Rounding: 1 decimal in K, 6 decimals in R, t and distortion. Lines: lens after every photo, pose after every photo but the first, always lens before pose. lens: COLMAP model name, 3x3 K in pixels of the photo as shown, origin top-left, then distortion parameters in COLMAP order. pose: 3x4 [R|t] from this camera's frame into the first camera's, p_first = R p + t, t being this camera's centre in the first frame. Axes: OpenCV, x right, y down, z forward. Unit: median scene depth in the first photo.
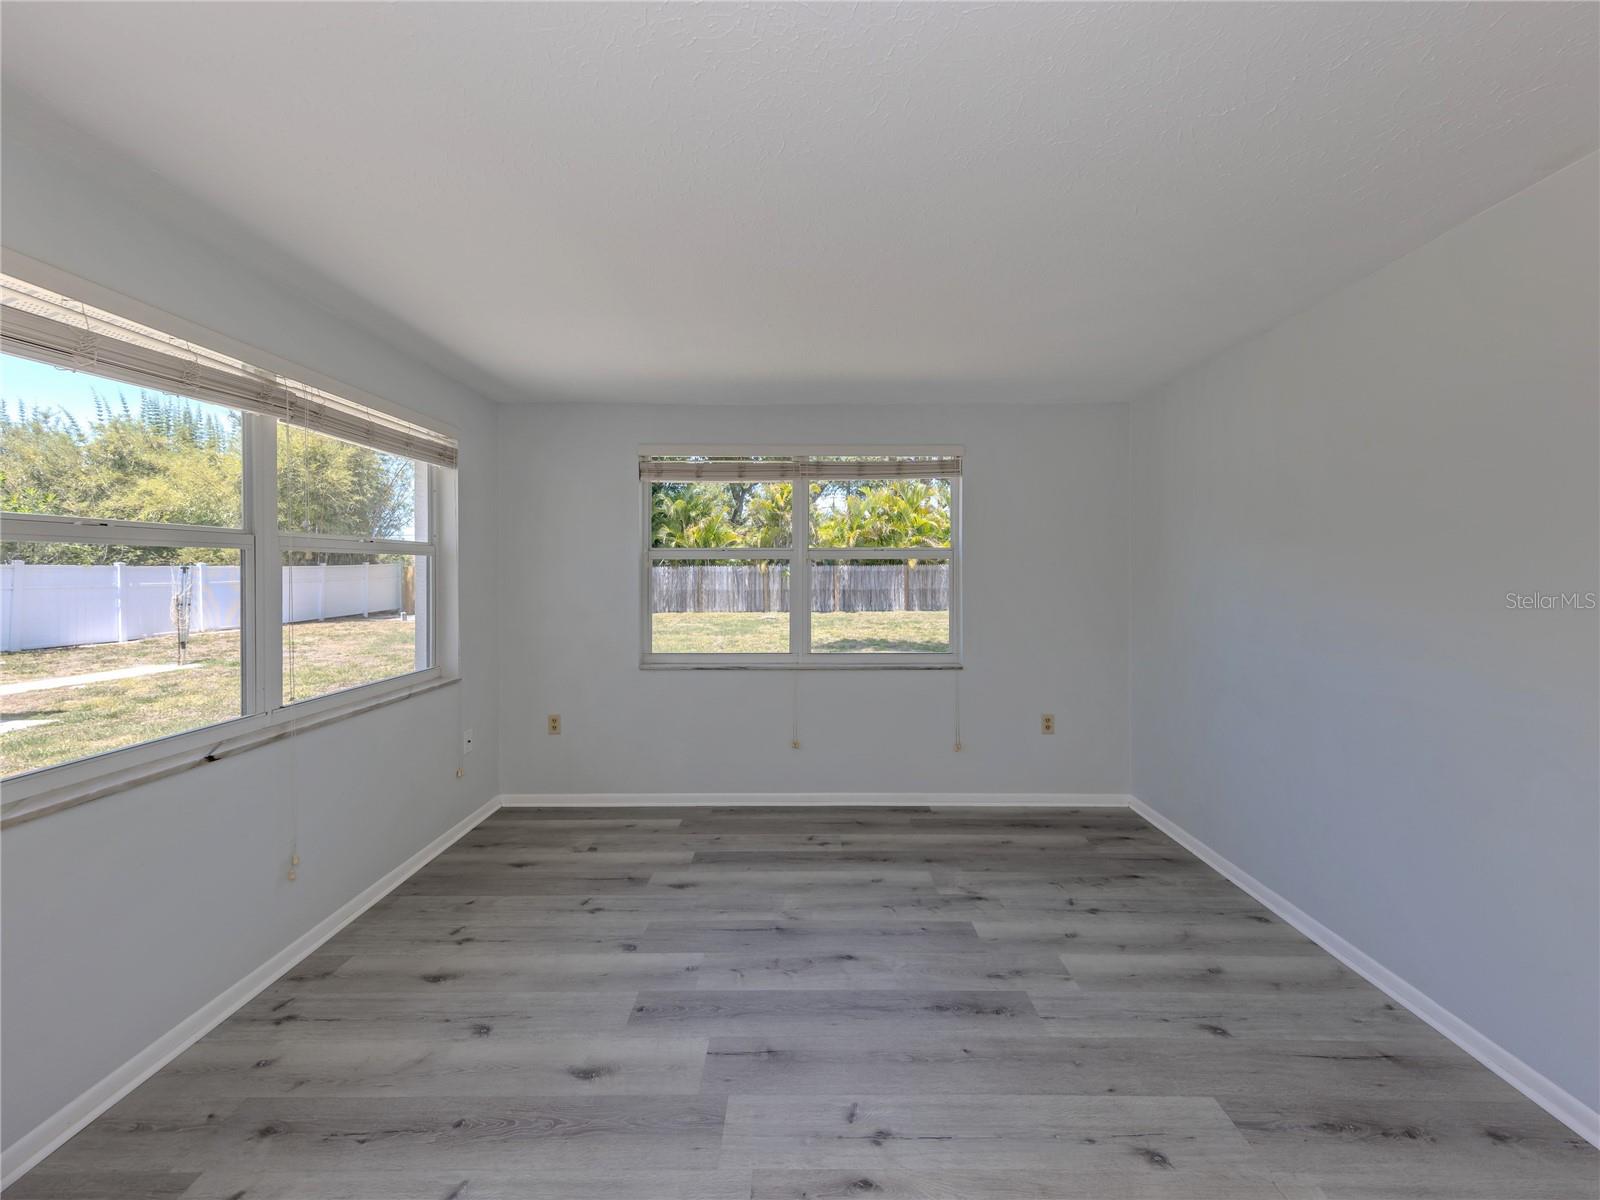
lens RADIAL K [[603.1, 0, 803.2], [0, 603.1, 567.2], [0, 0, 1]] dist [0.010799, -0.002155]
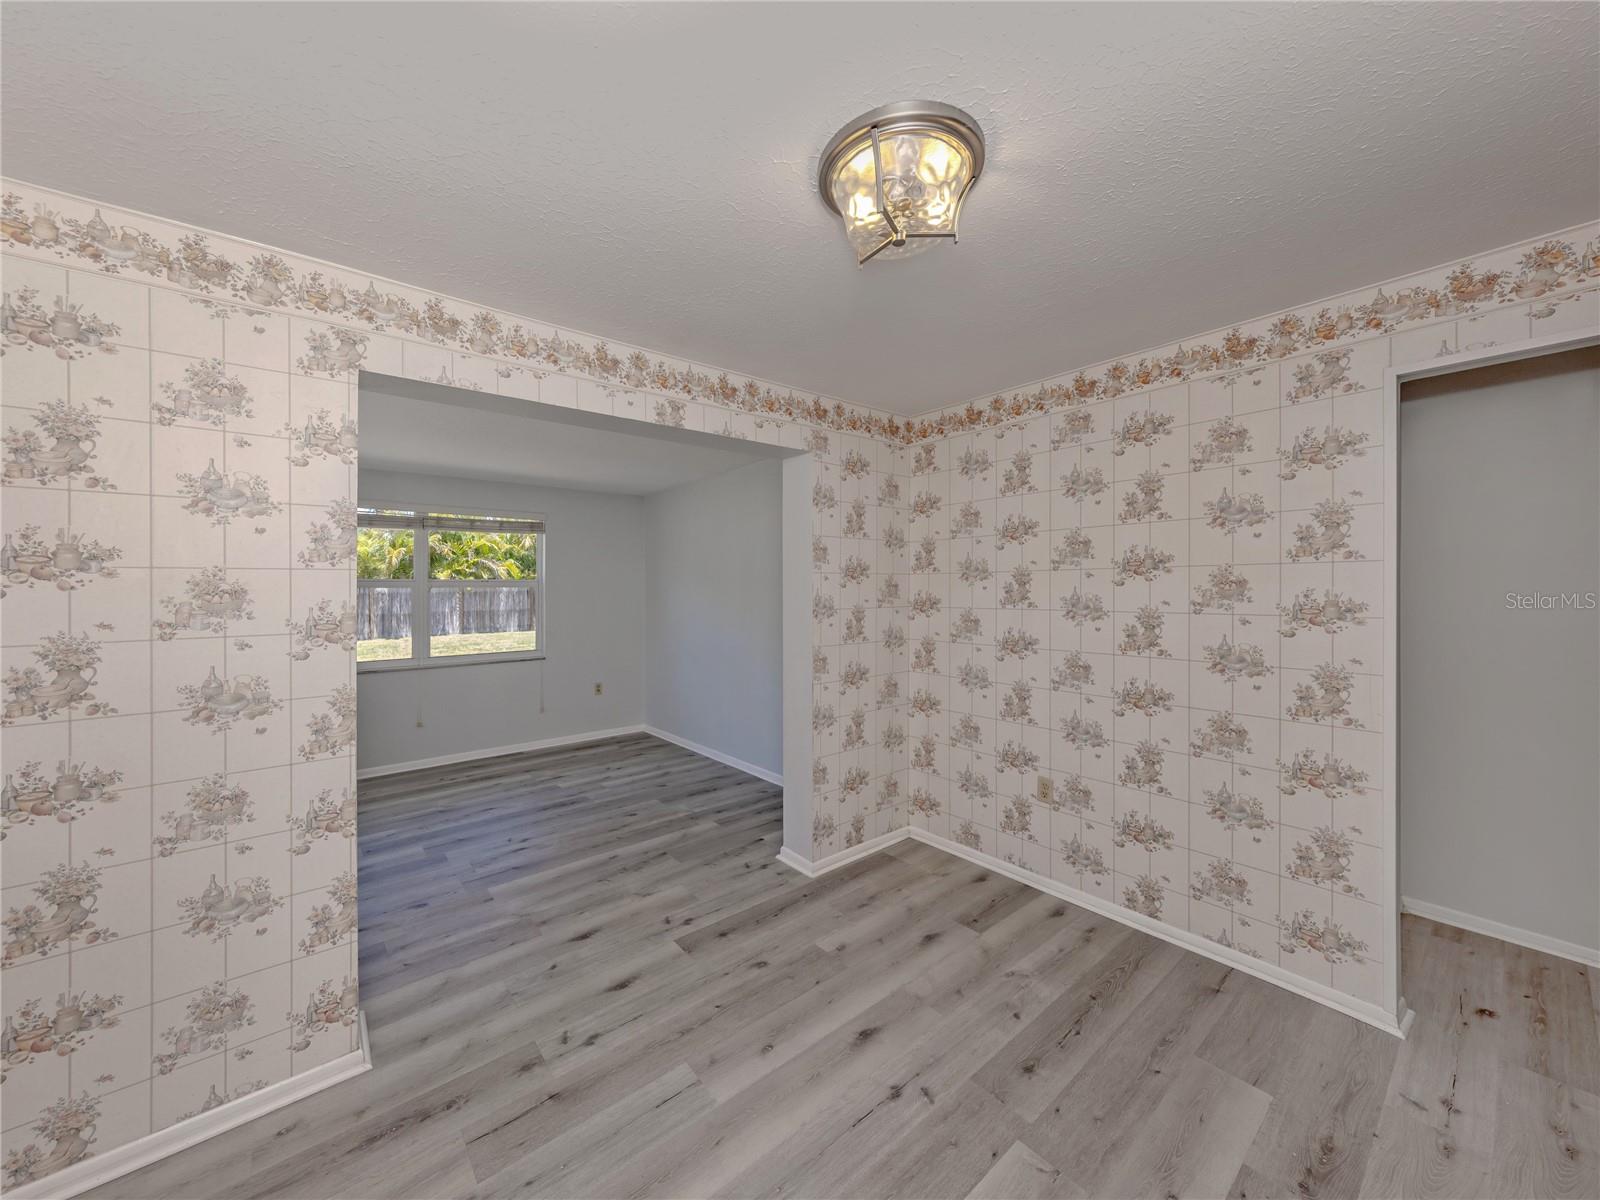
lens RADIAL K [[606.9, 0, 790.1], [0, 606.9, 590.9], [0, 0, 1]] dist [0.007348, -0.000562]
pose [[0.777632, -0.003860, 0.628707, -0.302549], [0.000341, 0.999984, 0.005718, -0.022793], [-0.628719, -0.004233, 0.777621, -0.810110]]
